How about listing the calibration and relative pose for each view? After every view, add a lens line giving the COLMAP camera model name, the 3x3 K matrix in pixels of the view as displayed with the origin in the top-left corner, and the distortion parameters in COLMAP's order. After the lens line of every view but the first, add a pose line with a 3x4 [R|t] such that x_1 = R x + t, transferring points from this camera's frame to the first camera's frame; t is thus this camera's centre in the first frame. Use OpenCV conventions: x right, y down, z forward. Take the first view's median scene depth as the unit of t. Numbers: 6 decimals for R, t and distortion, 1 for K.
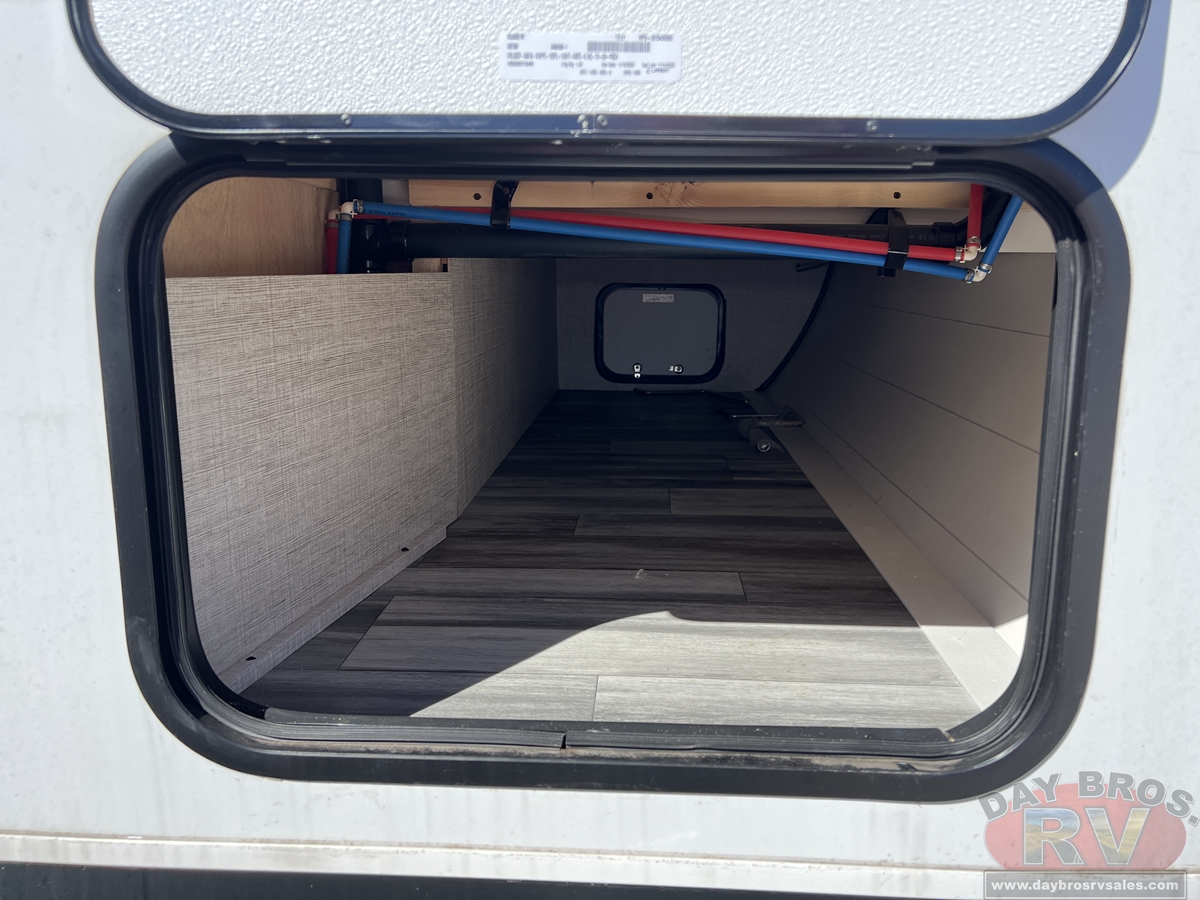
lens RADIAL K [[898.5, 0, 604.7], [0, 898.5, 445.4], [0, 0, 1]] dist [0.062348, -0.070893]
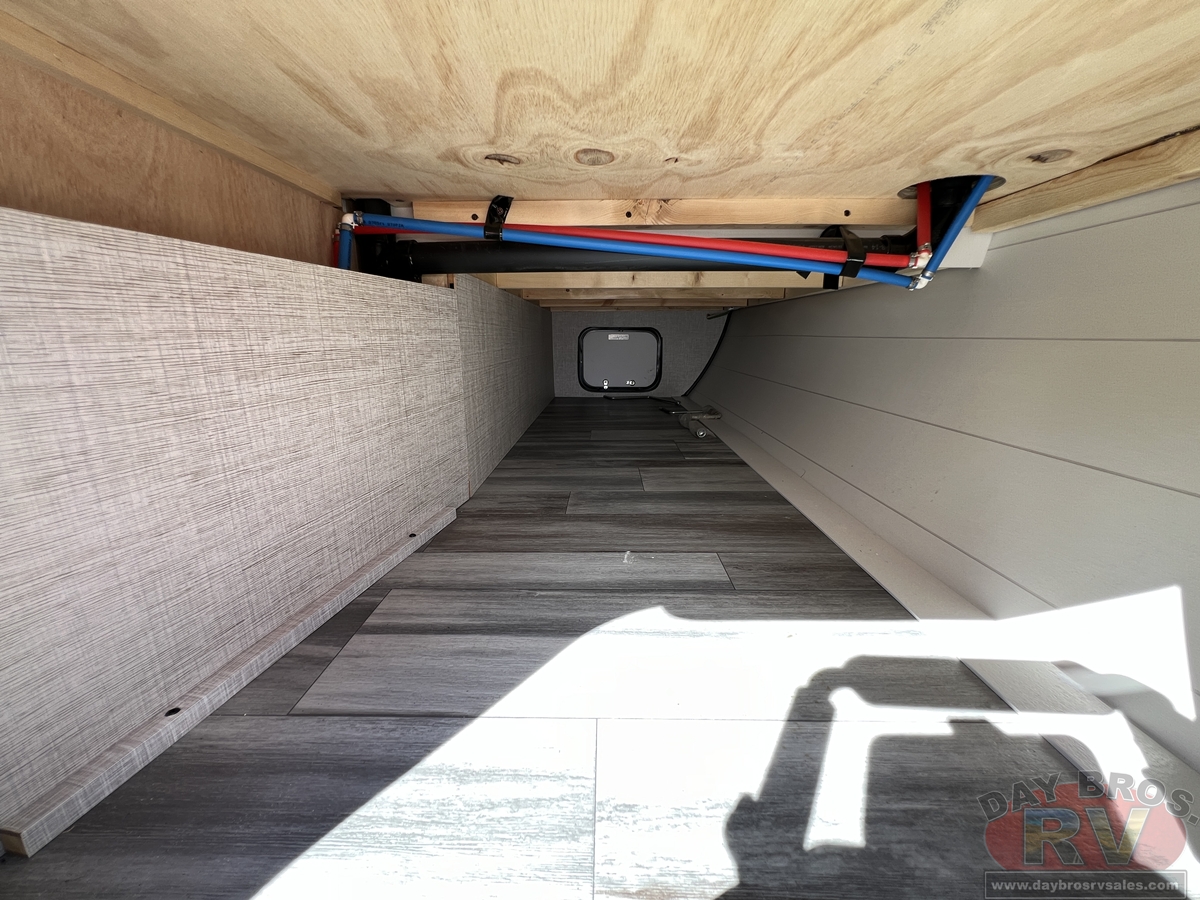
lens RADIAL K [[485.9, 0, 599.1], [0, 485.9, 446.5], [0, 0, 1]] dist [-0.001033, -0.000081]
pose [[0.999316, -0.015131, 0.033756, -0.012386], [0.014008, 0.999348, 0.033285, -0.009523], [-0.034237, -0.032789, 0.998876, 0.409070]]
